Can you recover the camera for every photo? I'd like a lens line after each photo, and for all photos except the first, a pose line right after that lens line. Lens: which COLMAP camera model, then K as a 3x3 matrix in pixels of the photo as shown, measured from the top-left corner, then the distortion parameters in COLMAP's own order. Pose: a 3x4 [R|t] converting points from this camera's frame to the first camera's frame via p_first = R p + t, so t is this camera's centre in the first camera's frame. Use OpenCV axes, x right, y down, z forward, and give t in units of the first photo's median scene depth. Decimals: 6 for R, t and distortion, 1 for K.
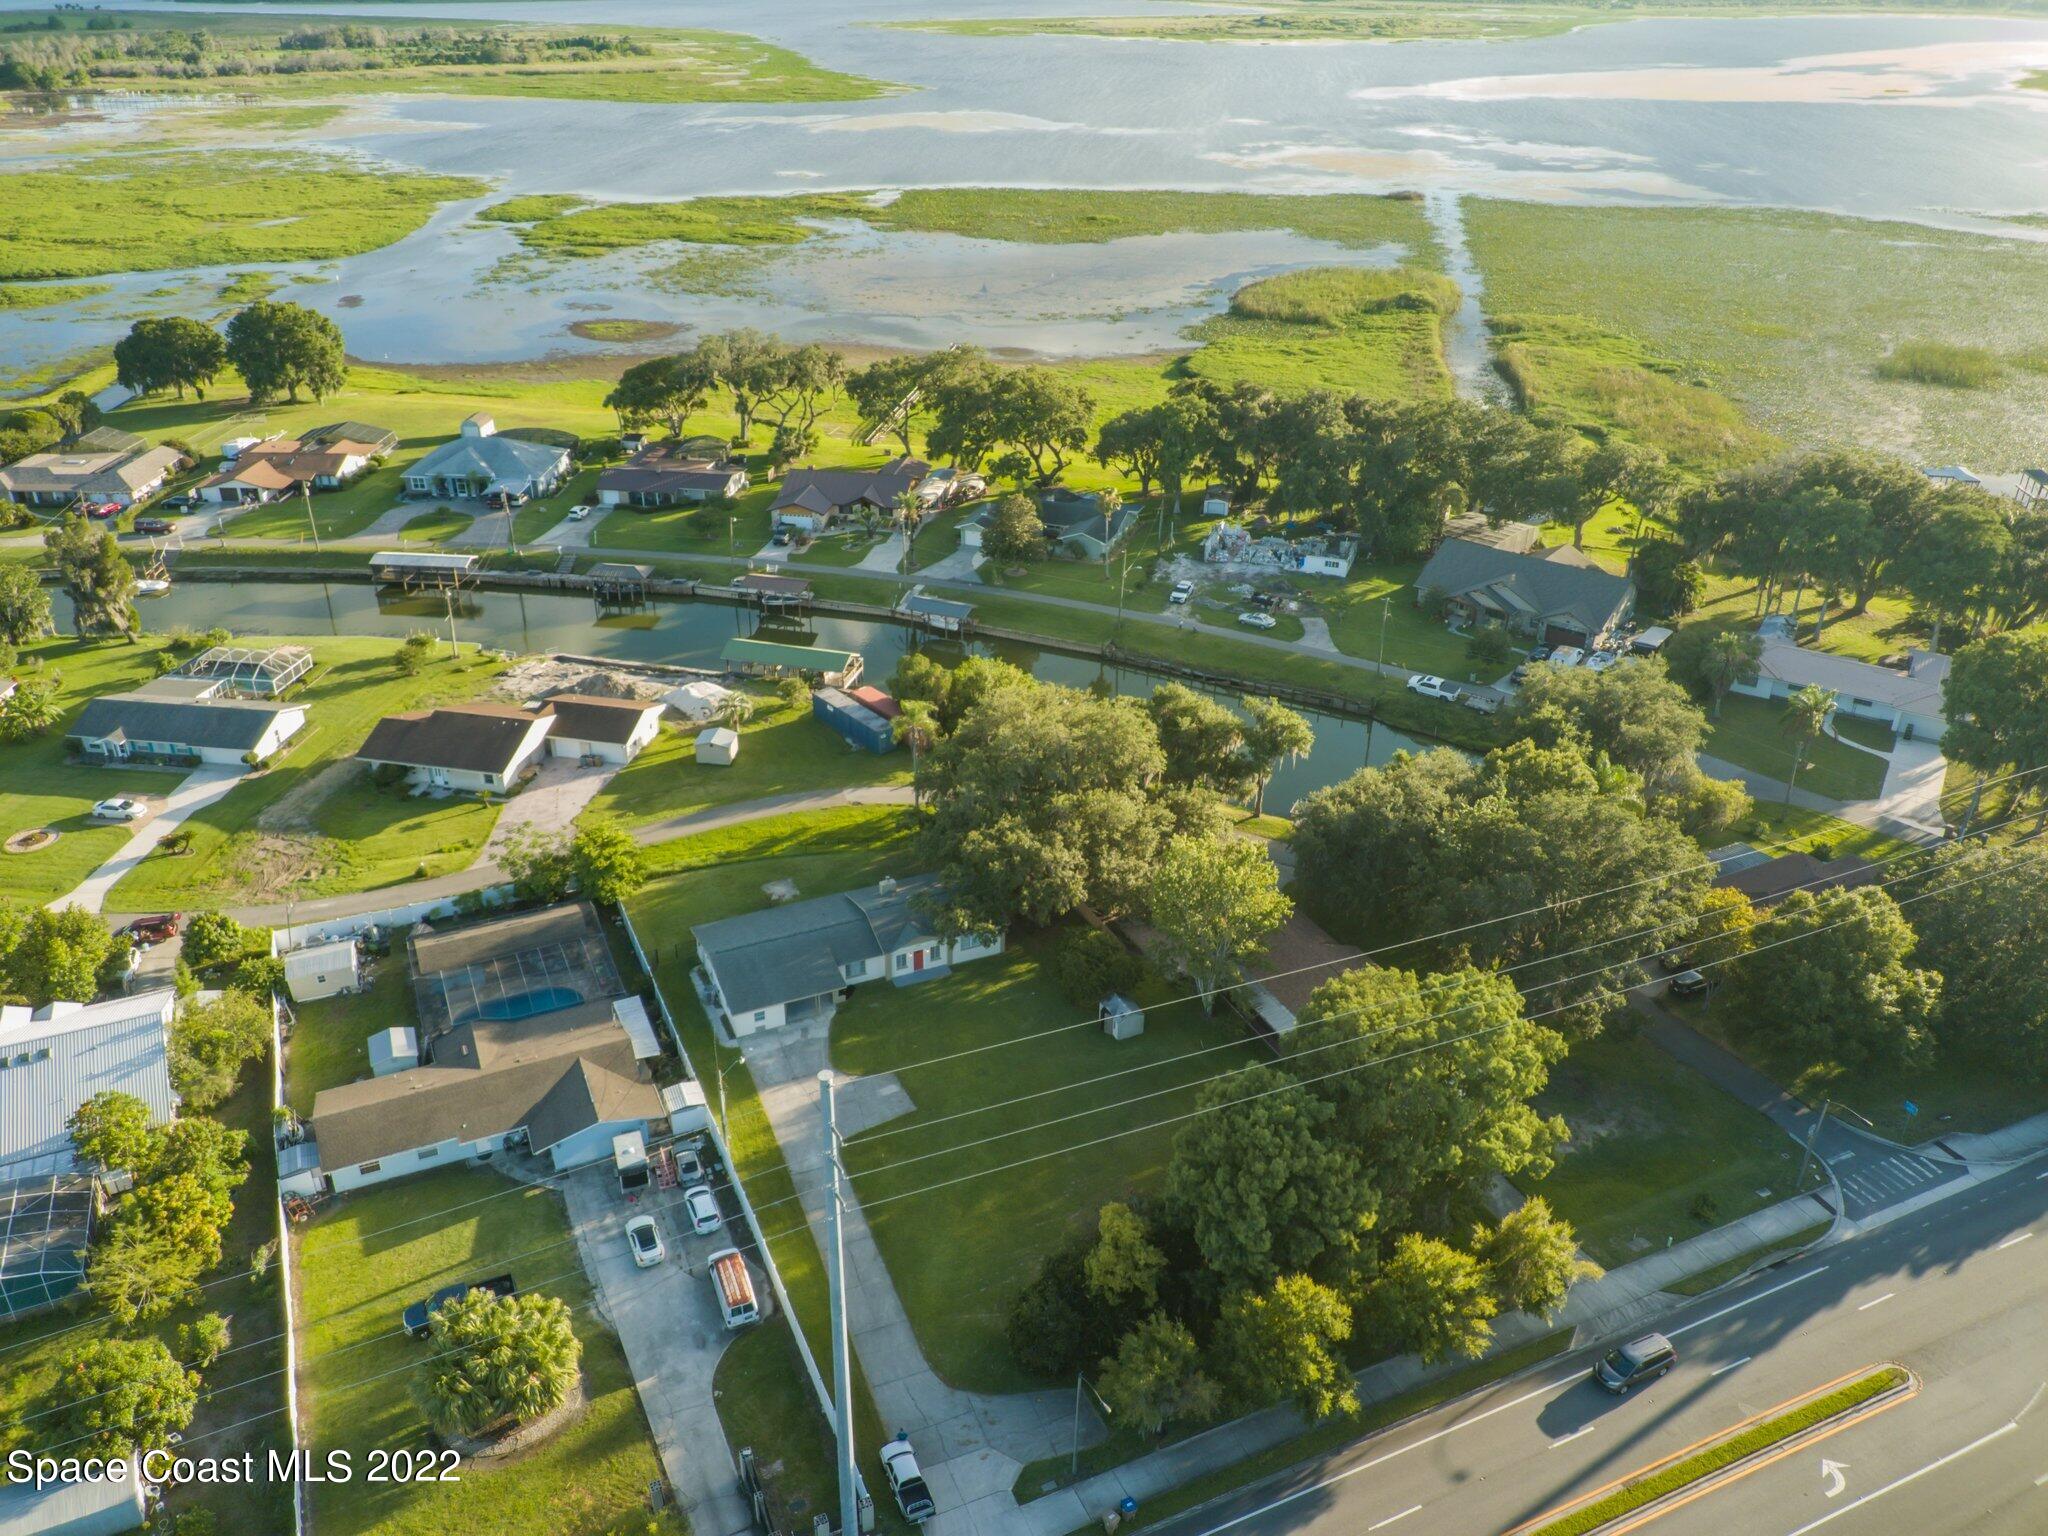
lens RADIAL K [[1521.5, 0, 1017.1], [0, 1521.5, 747.7], [0, 0, 1]] dist [0.046848, -0.018465]
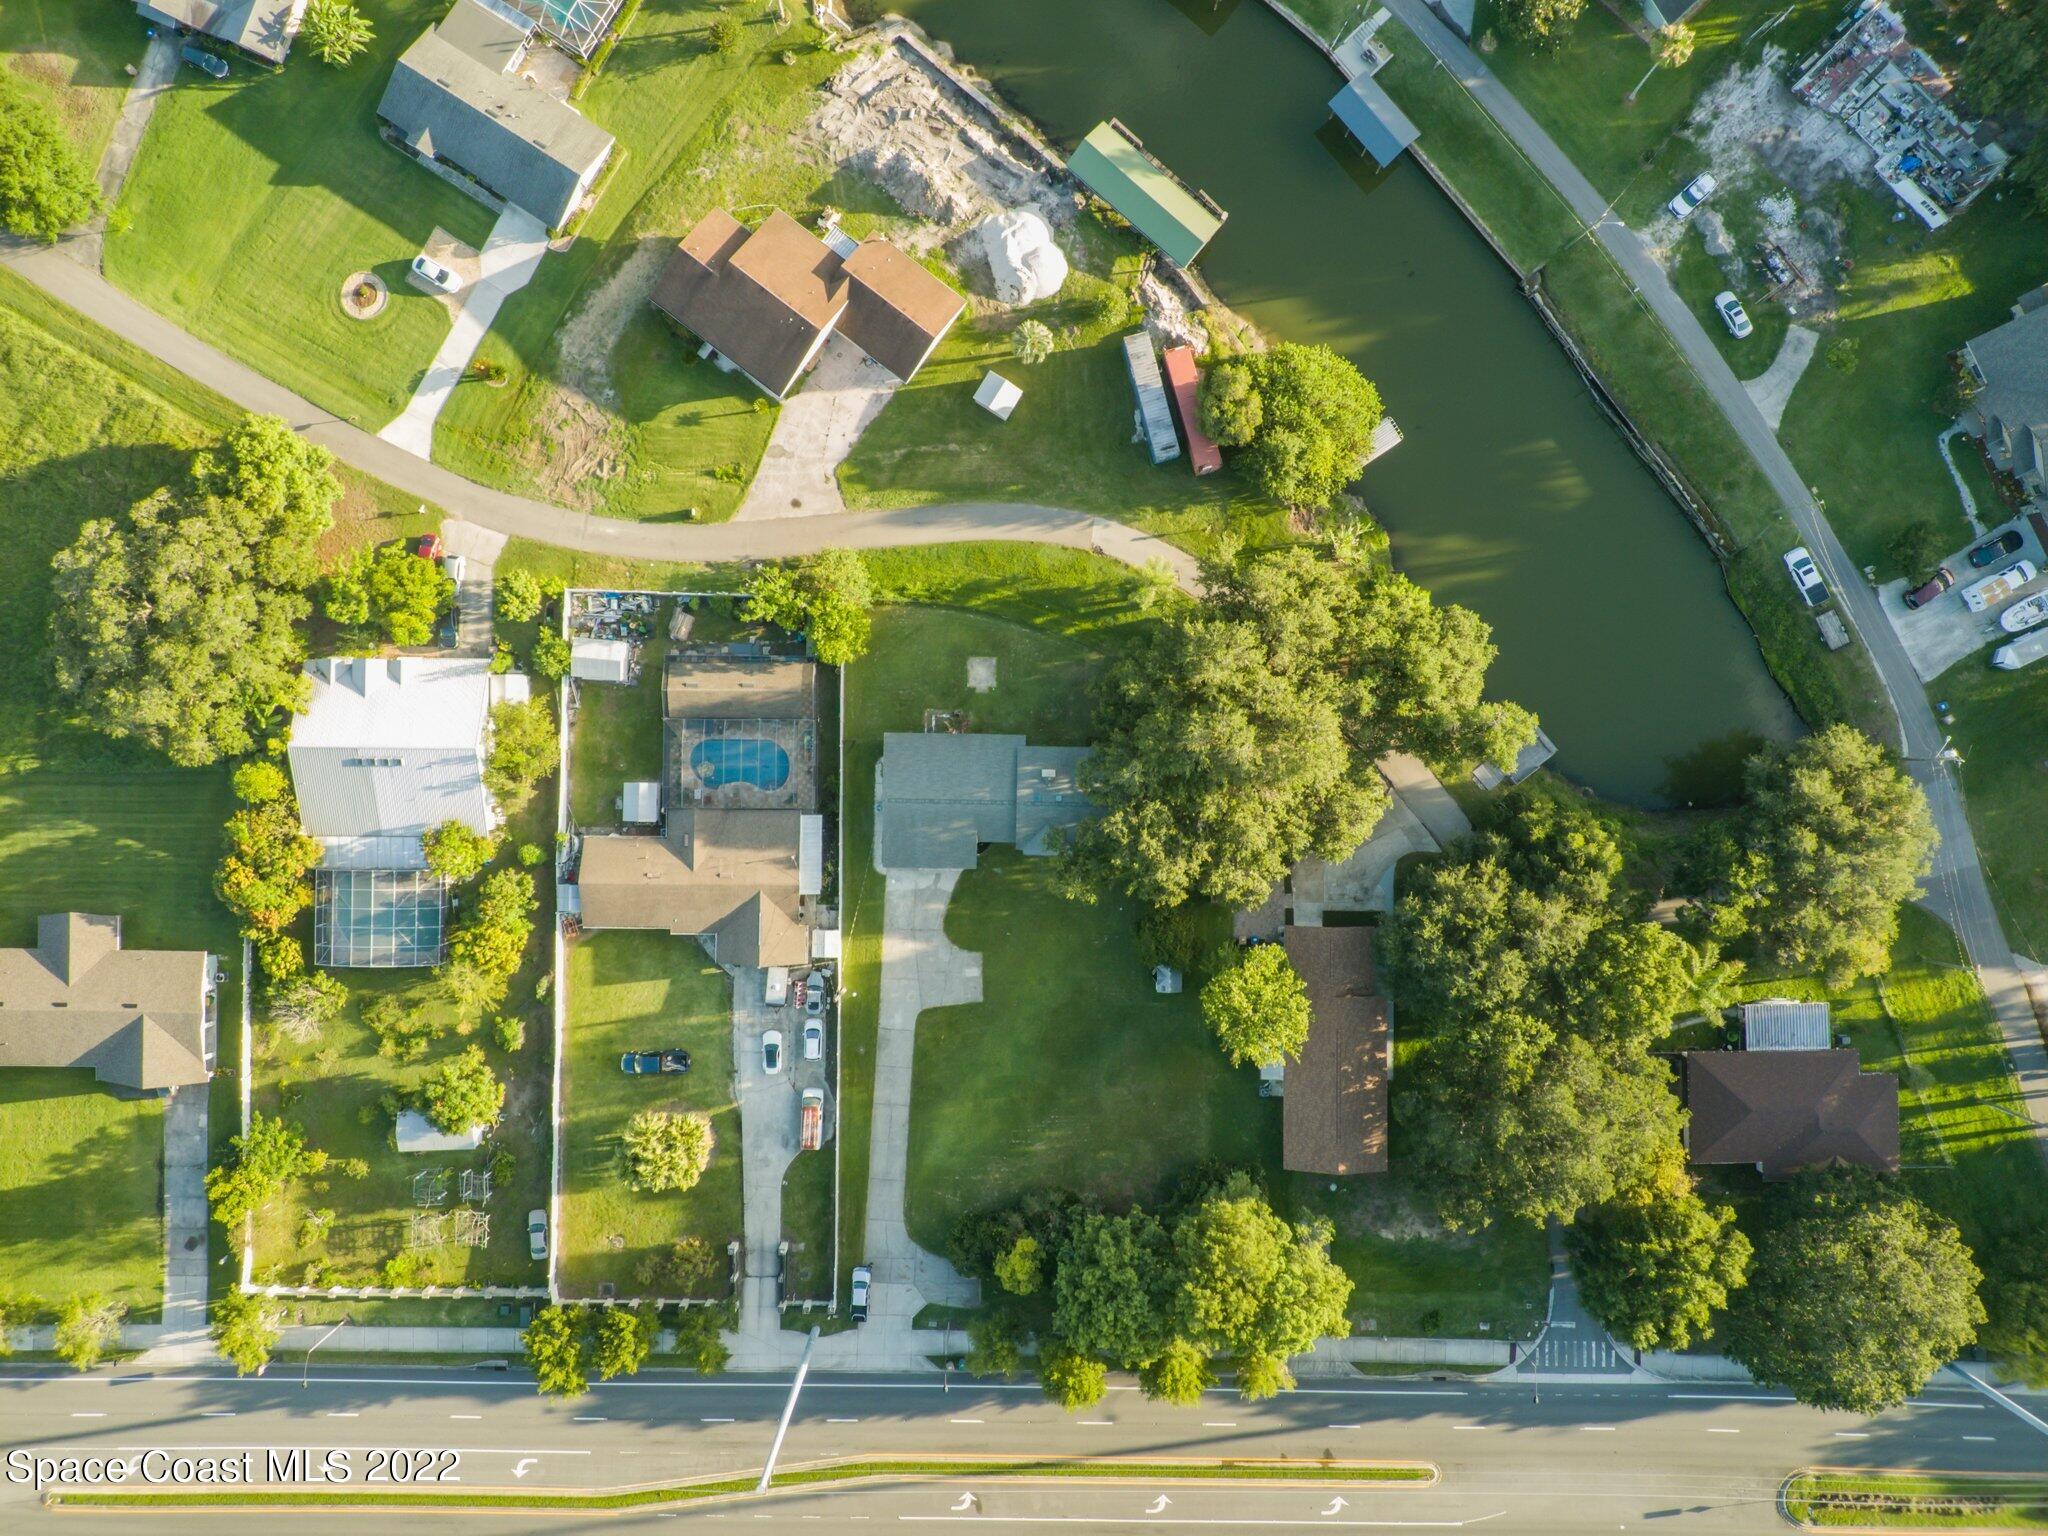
lens RADIAL K [[1521.4, 0, 1029.3], [0, 1521.4, 762.5], [0, 0, 1]] dist [0.073188, -0.049530]
pose [[0.904060, 0.427282, -0.010294, -0.077153], [-0.191425, 0.426324, 0.884084, -0.781456], [0.382142, -0.797294, 0.467215, 0.401913]]
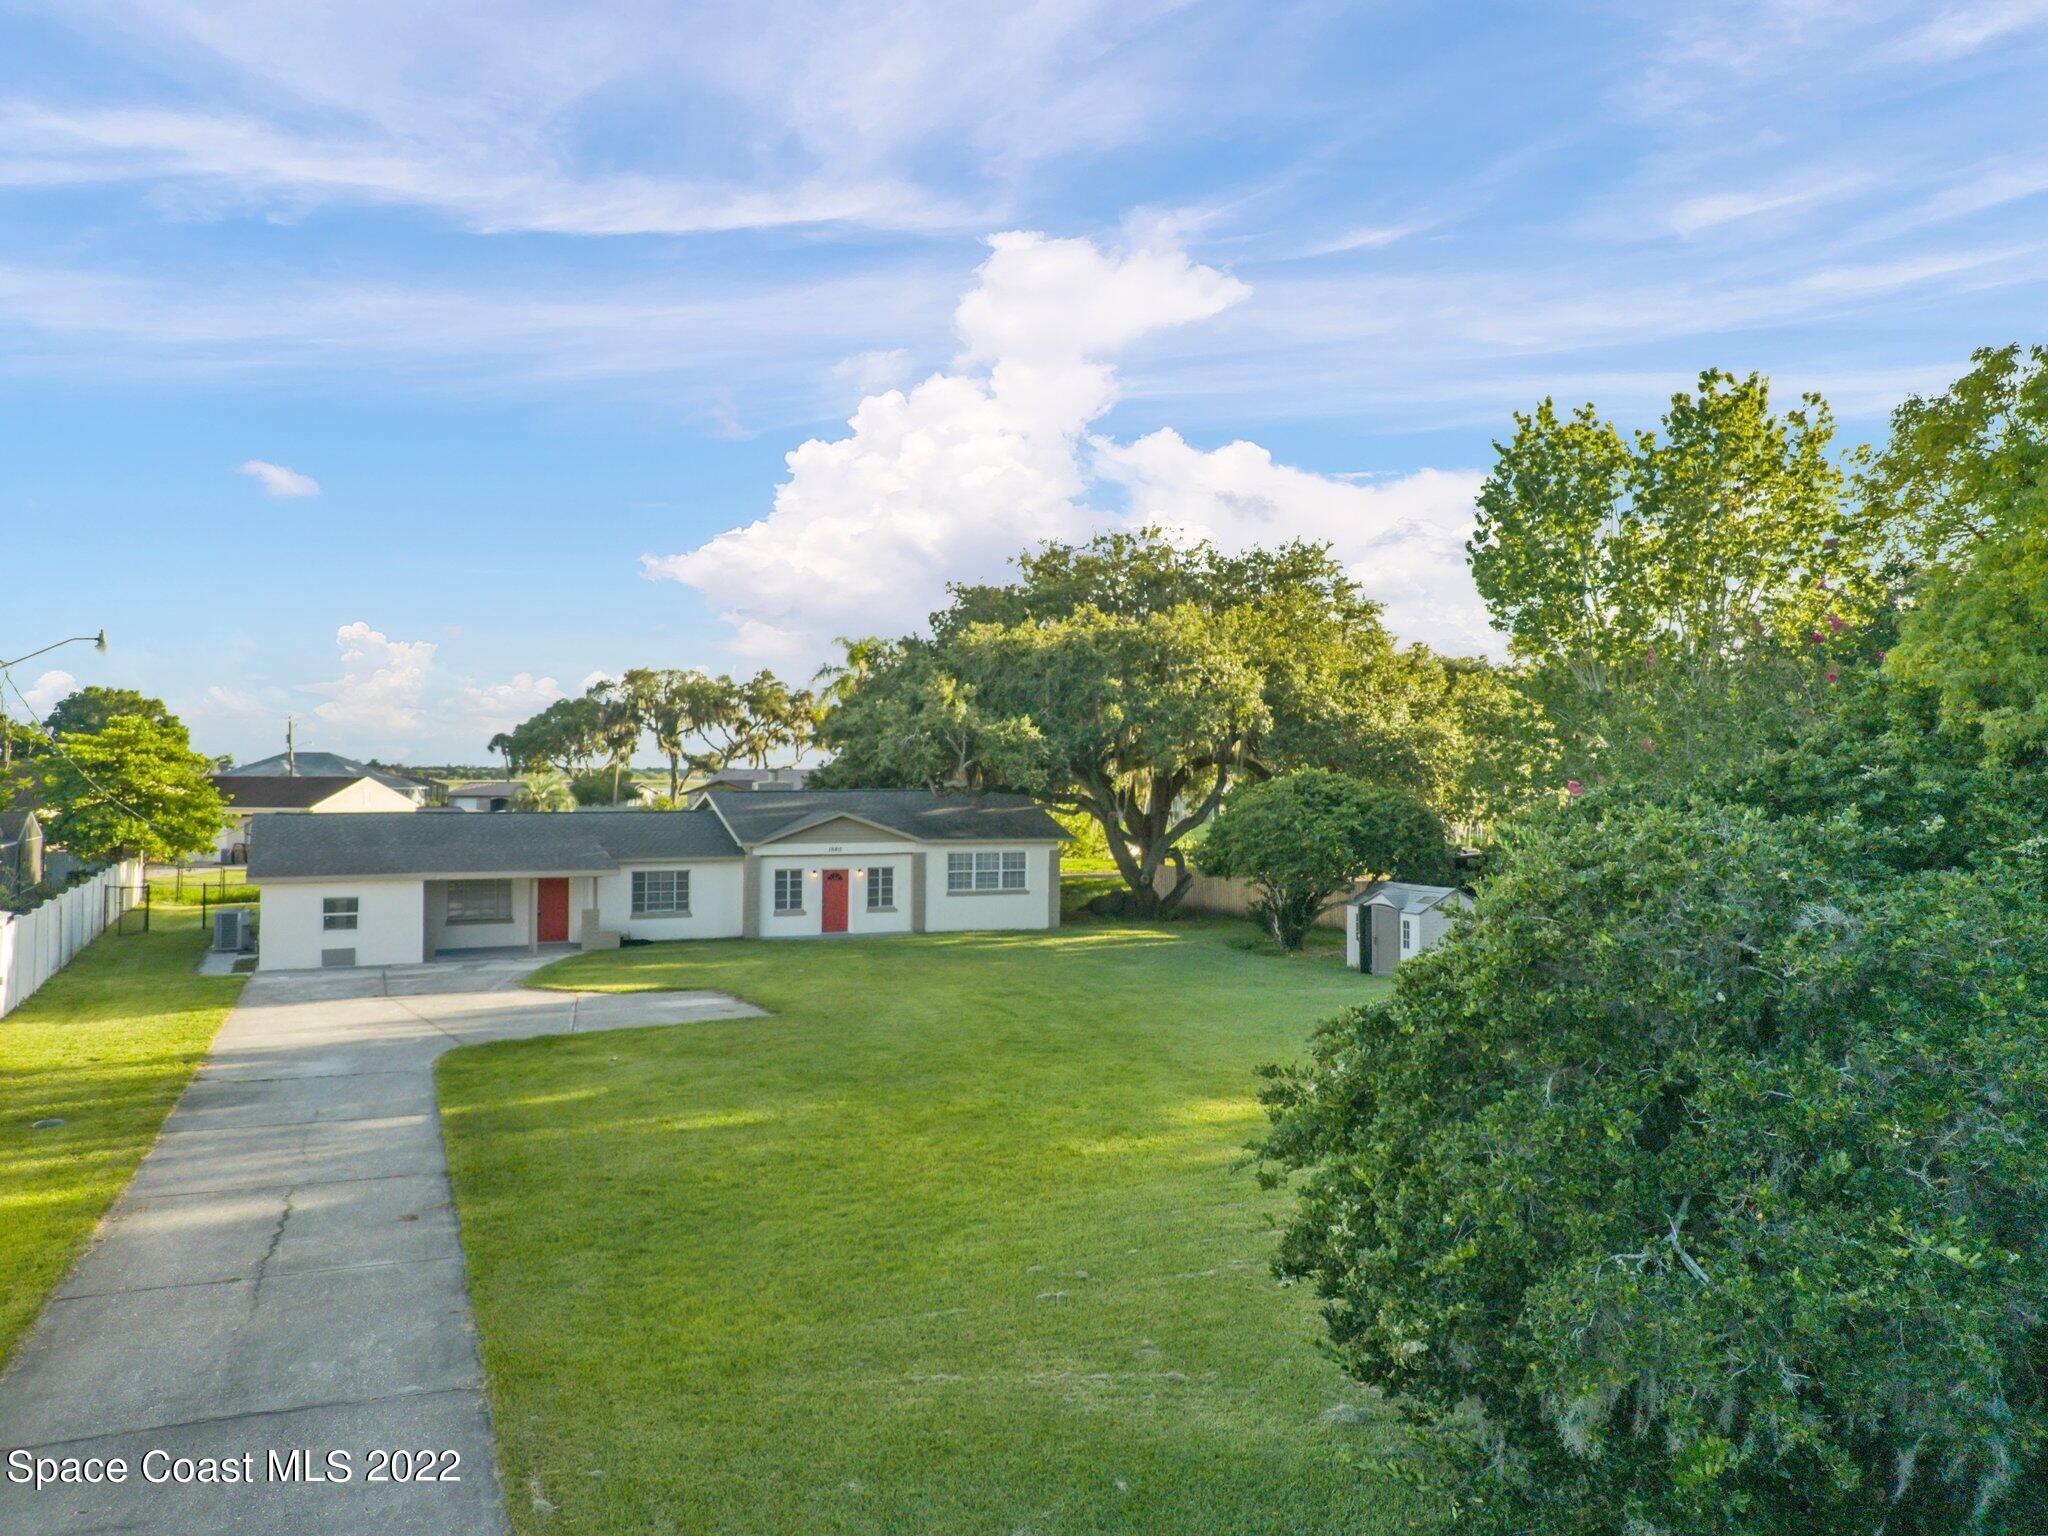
lens RADIAL K [[1565.8, 0, 1018.4], [0, 1565.8, 726.5], [0, 0, 1]] dist [0.056892, -0.066951]
pose [[0.999960, -0.008894, 0.000640, -0.015966], [0.008094, 0.875247, -0.483609, 0.241133], [0.003741, 0.483595, 0.875284, 0.529804]]
